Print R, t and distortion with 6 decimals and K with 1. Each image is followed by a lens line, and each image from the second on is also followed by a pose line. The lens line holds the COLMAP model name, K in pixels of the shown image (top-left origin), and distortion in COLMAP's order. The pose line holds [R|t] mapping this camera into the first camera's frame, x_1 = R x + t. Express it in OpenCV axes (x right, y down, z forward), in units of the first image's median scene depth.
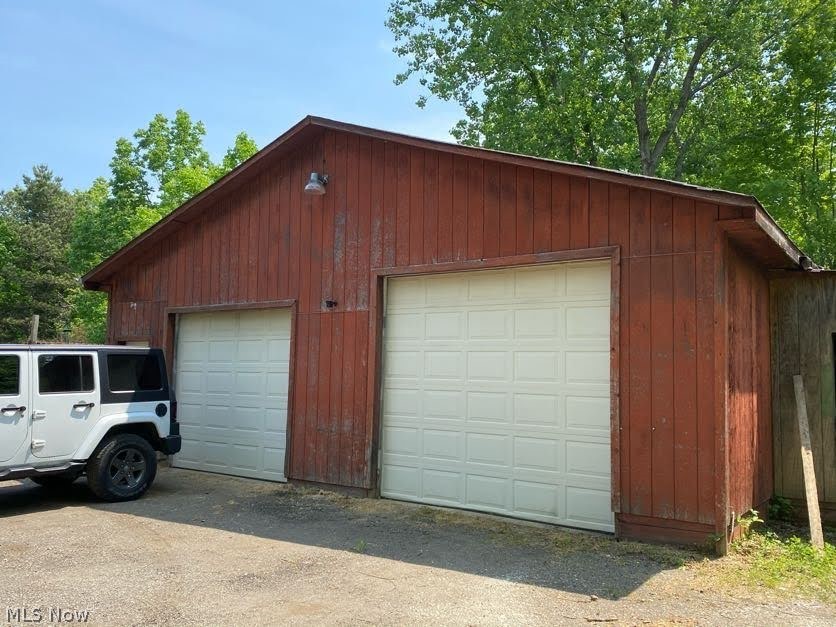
lens RADIAL K [[700.7, 0, 418.5], [0, 700.7, 315.3], [0, 0, 1]] dist [-0.005921, -0.003924]
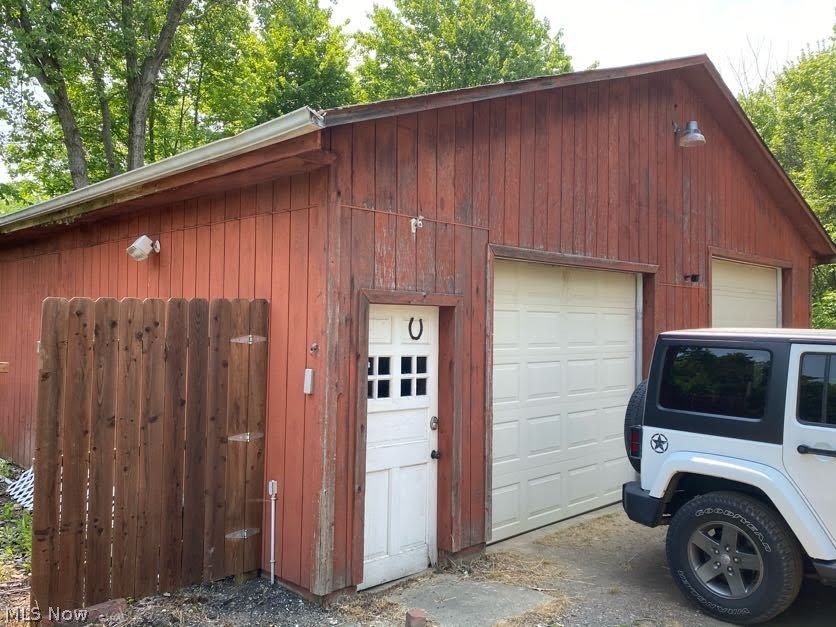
lens RADIAL K [[700.7, 0, 418.5], [0, 700.7, 312.3], [0, 0, 1]] dist [-0.005921, -0.003924]
pose [[0.195454, 0.009080, 0.980671, -0.930445], [-0.076391, 0.997060, 0.005993, 0.042854], [-0.977733, -0.076086, 0.195573, 1.015959]]
